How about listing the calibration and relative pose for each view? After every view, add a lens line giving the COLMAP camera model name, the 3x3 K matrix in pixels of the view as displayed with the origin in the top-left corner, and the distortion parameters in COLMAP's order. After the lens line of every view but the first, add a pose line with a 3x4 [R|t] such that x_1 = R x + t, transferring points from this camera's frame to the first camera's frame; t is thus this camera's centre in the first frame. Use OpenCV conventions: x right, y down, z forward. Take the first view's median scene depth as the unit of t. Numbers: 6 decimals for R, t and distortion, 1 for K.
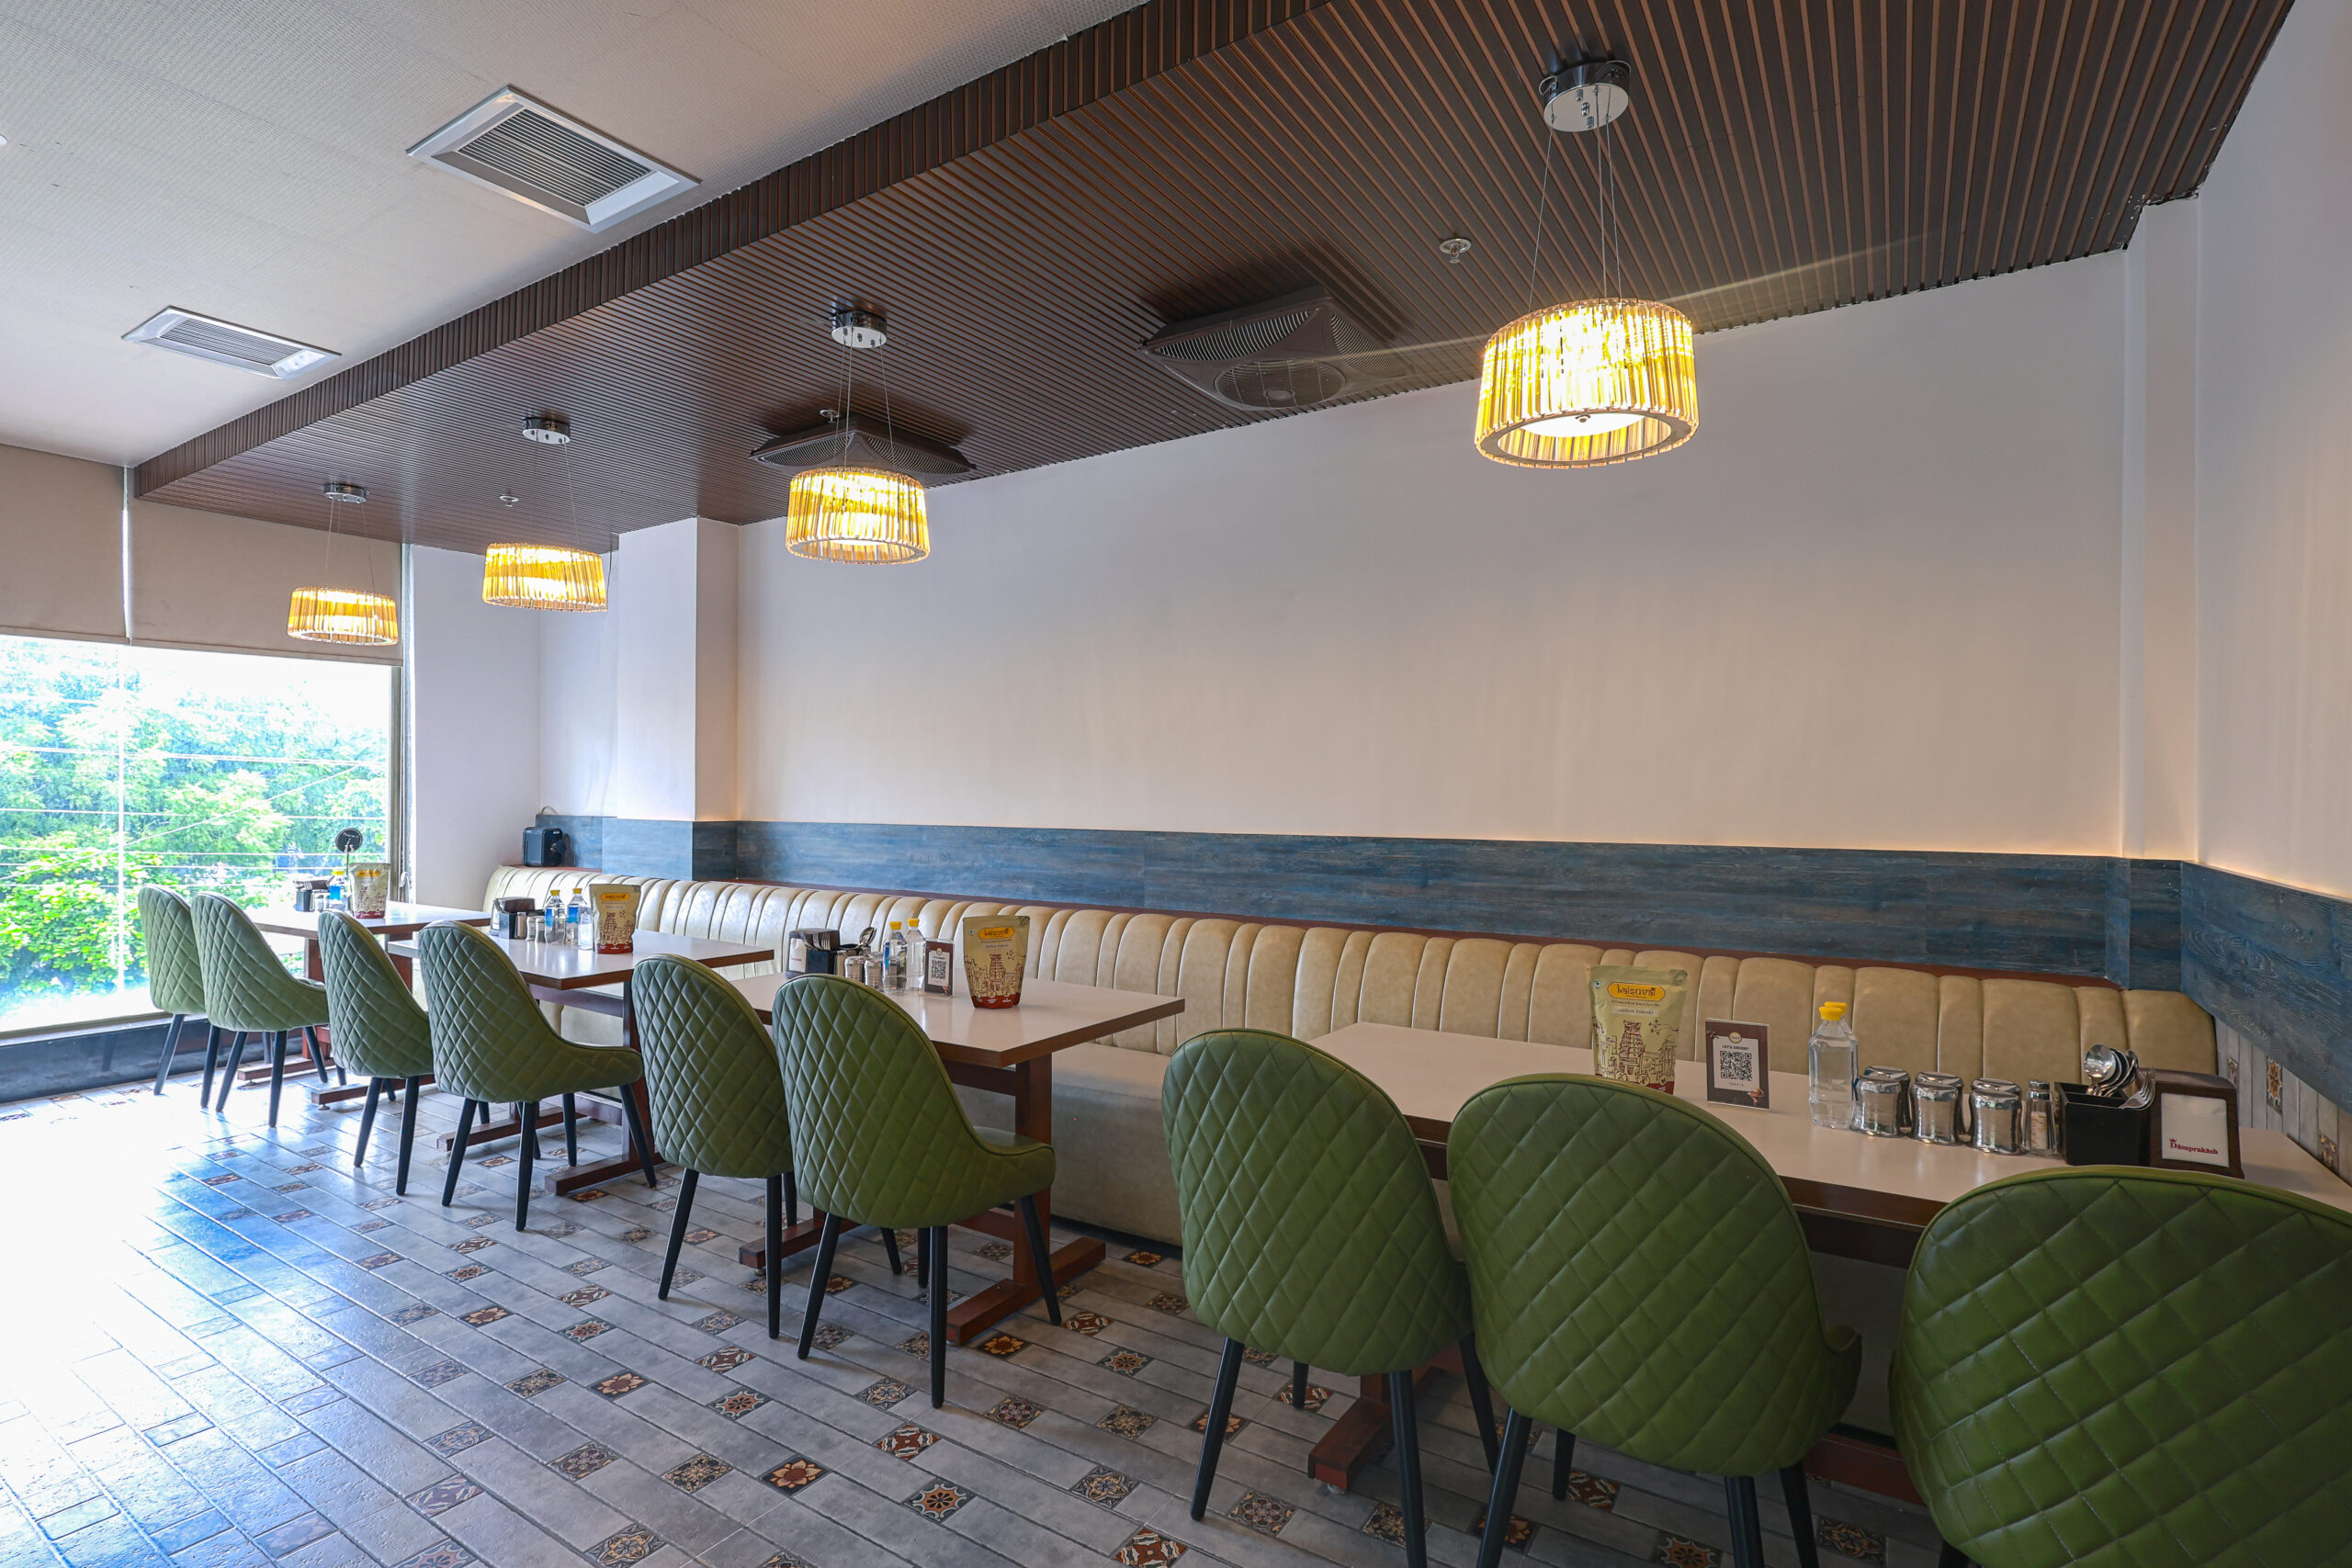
lens RADIAL K [[1133.7, 0, 1113.1], [0, 1133.7, 784.2], [0, 0, 1]] dist [0.000754, 0.000173]
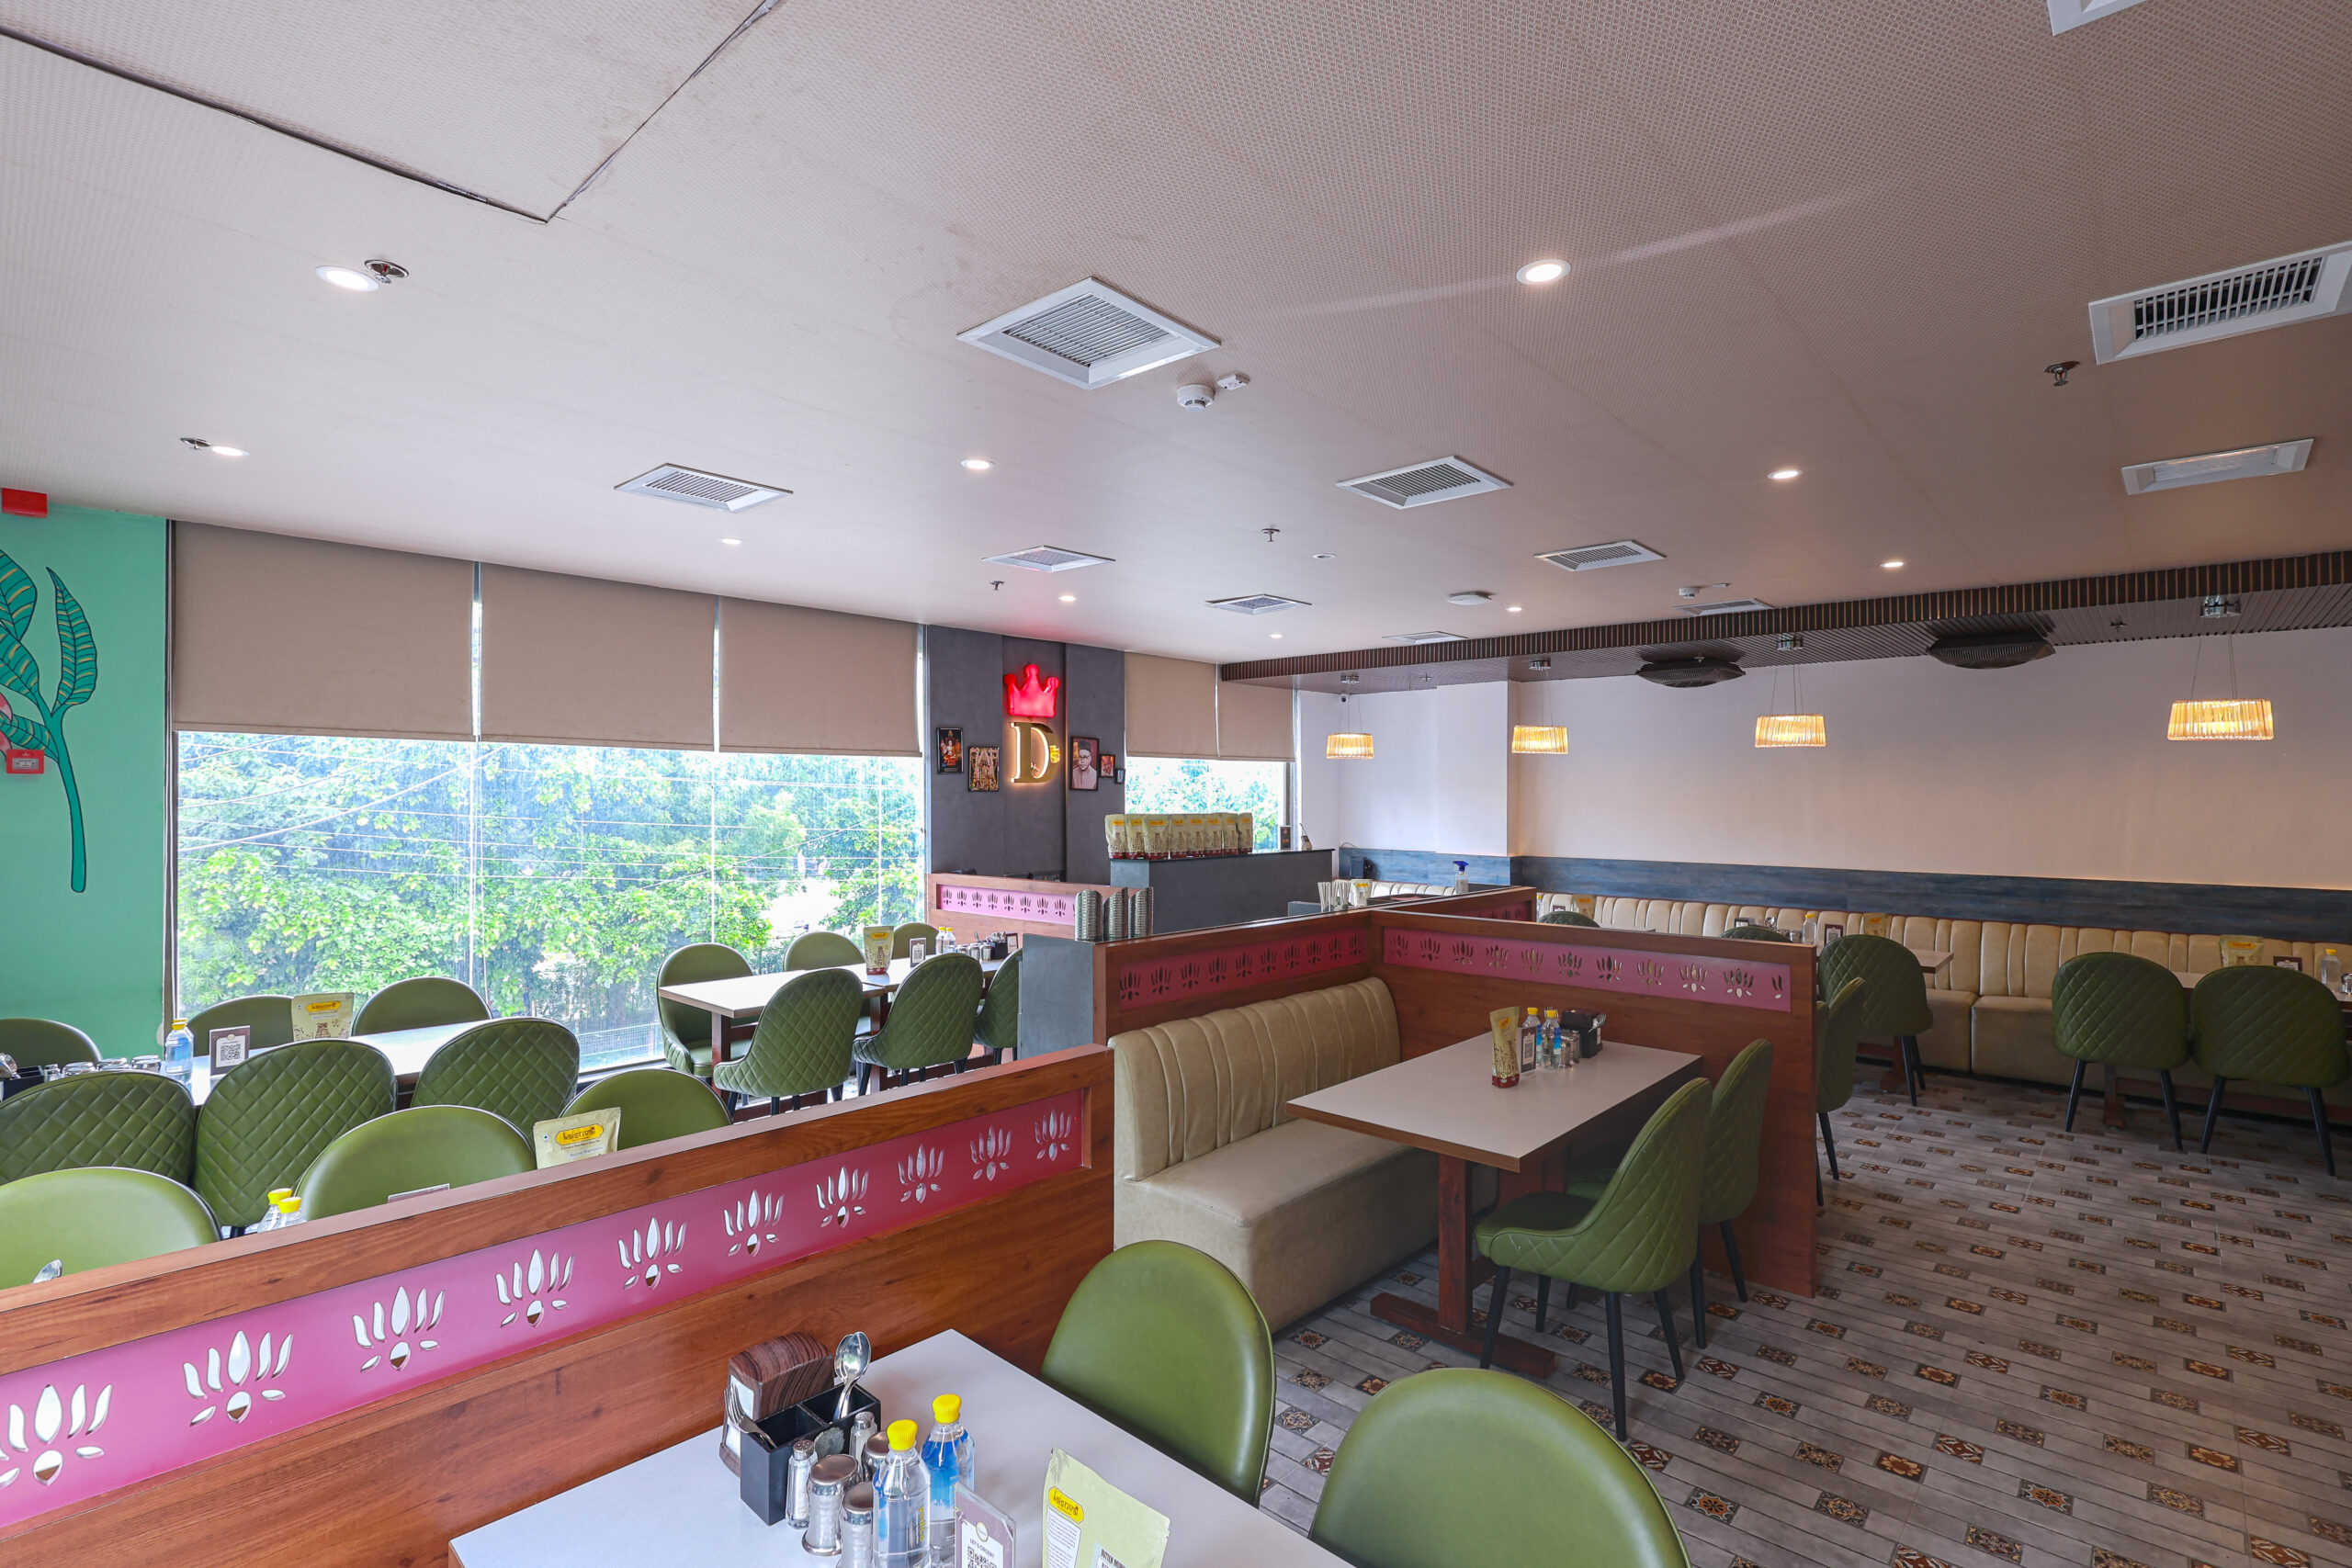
lens RADIAL K [[1091.7, 0, 1176.0], [0, 1091.7, 784.0], [0, 0, 1]] dist [0.003677, 0.000659]
pose [[0.990937, -0.000820, -0.134323, -0.917121], [0.000360, 0.999994, -0.003453, -0.103811], [0.134325, 0.003373, 0.990932, -1.038913]]
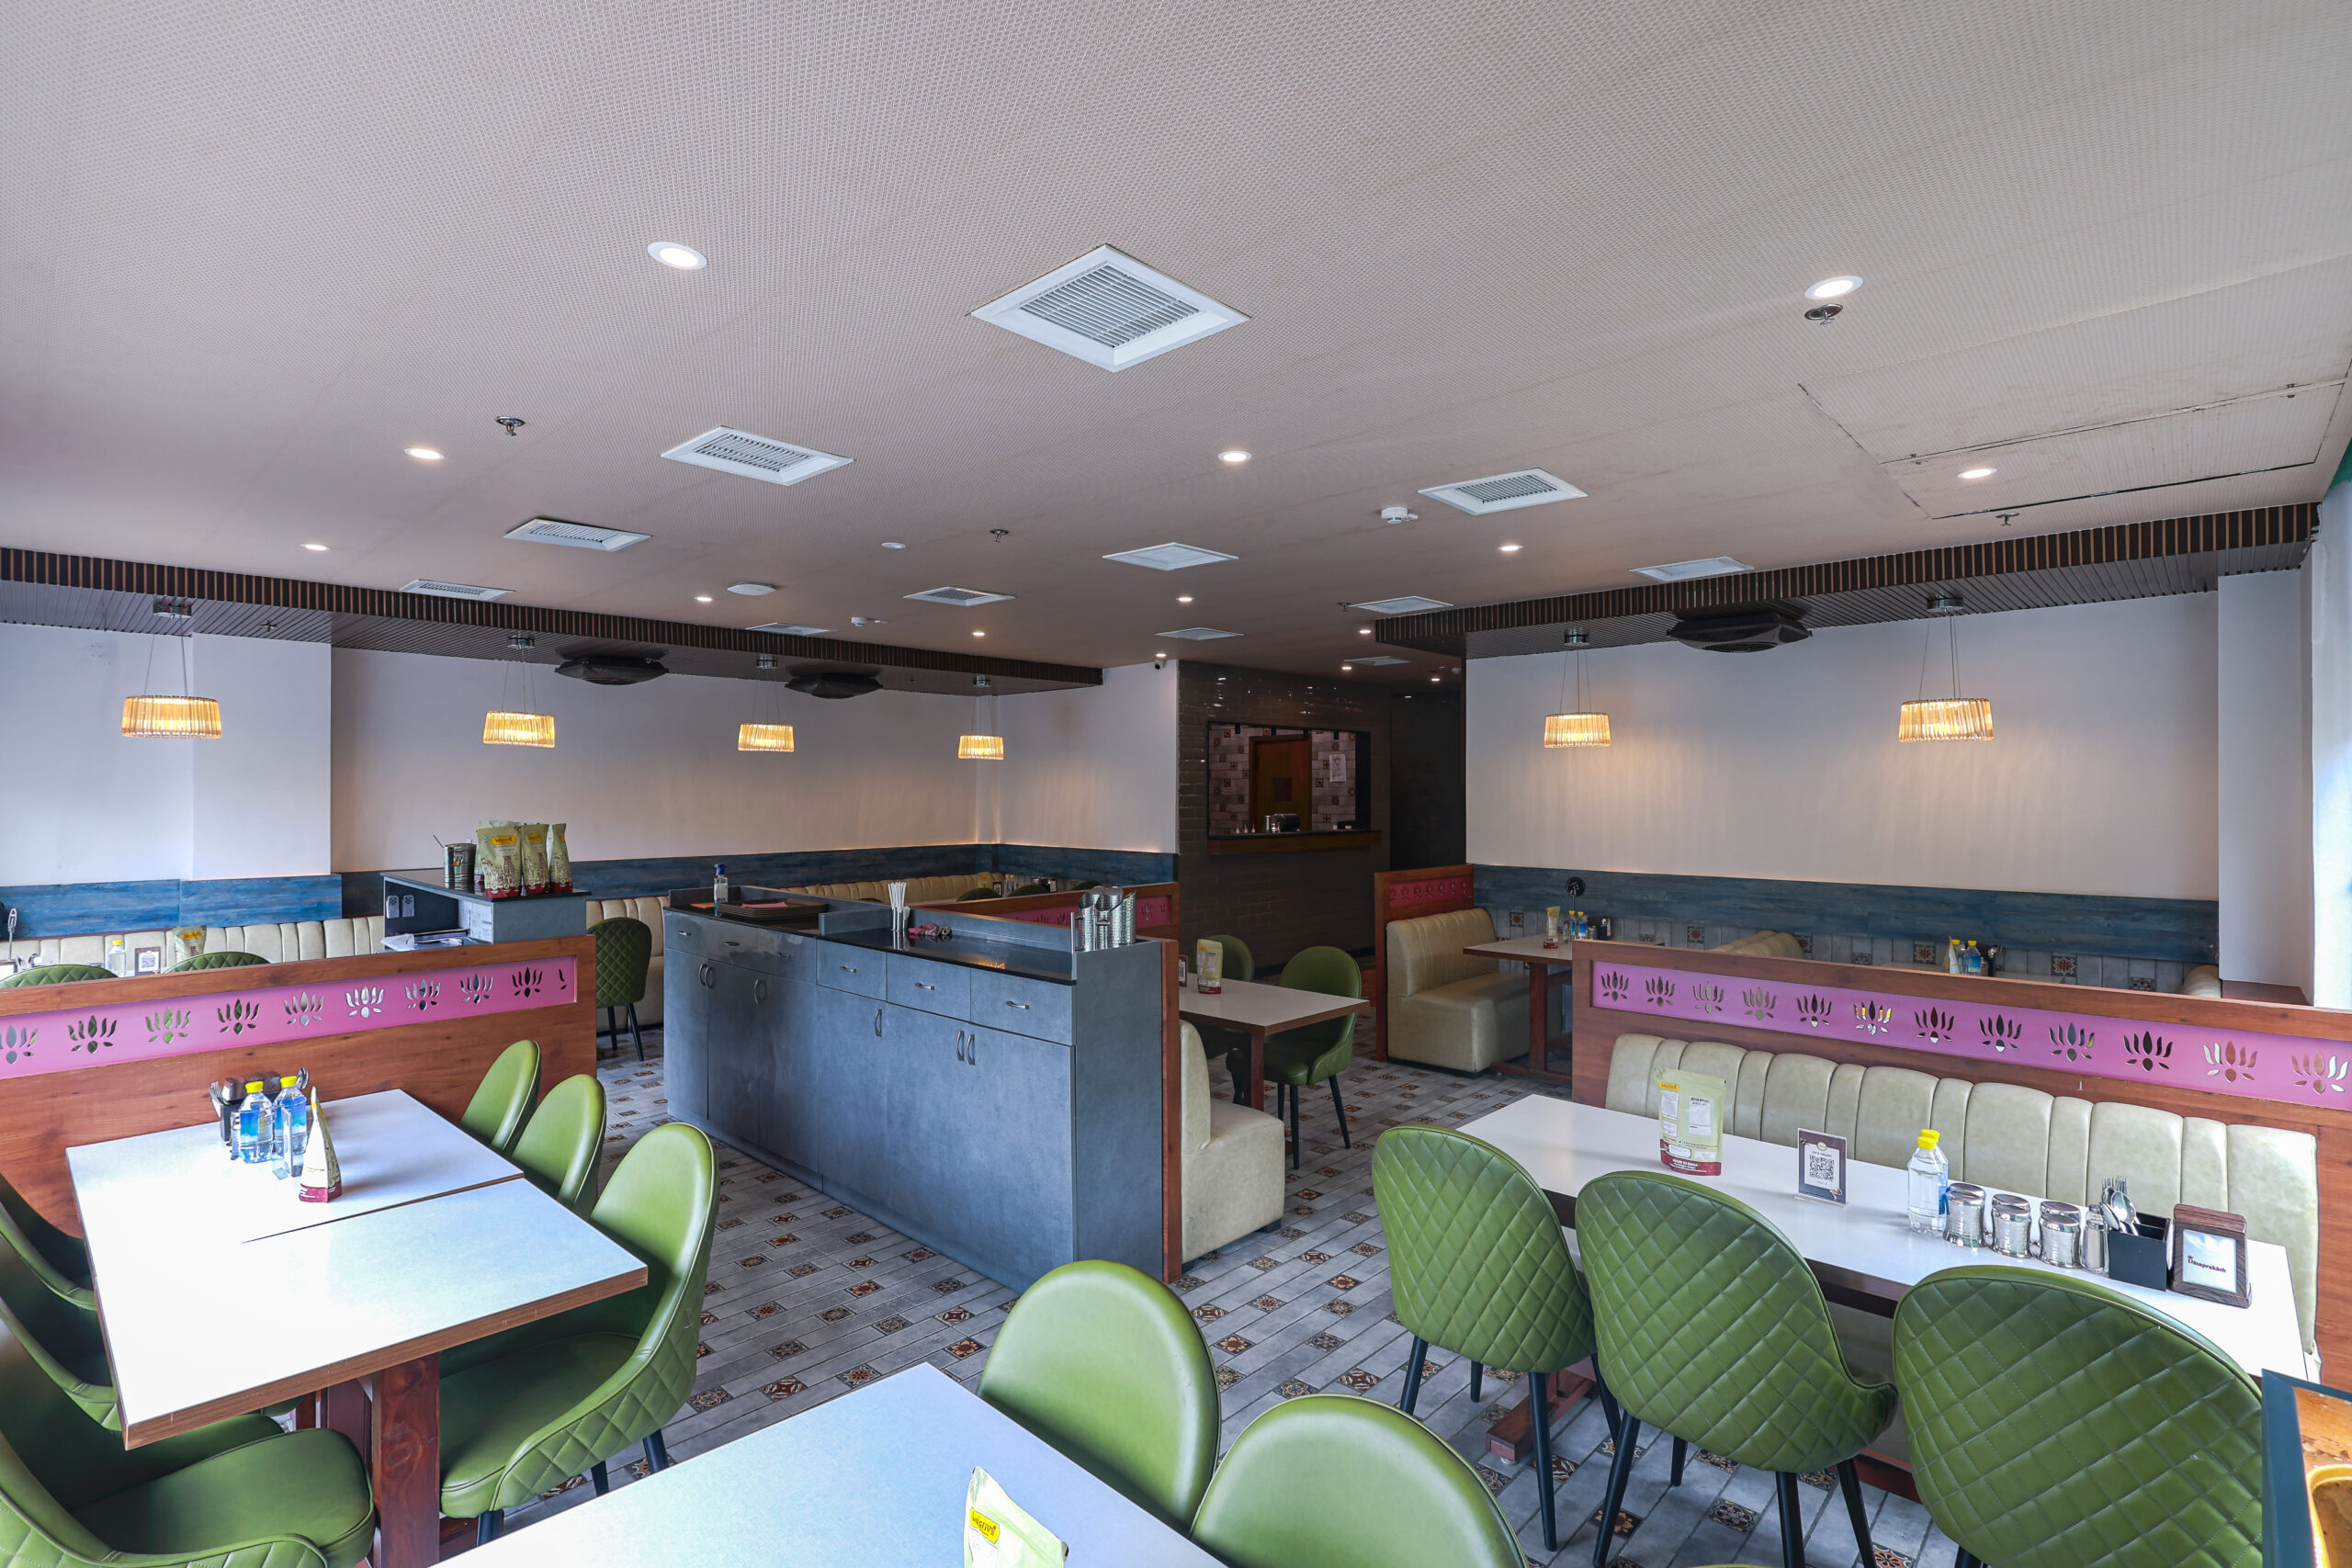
lens RADIAL K [[1091.7, 0, 1176.0], [0, 1091.7, 784.0], [0, 0, 1]] dist [0.003677, 0.000659]
pose [[0.156836, 0.003768, 0.987618, -2.091964], [-0.003306, 0.999989, -0.003290, -0.103078], [-0.987619, -0.002749, 0.156847, -0.248336]]
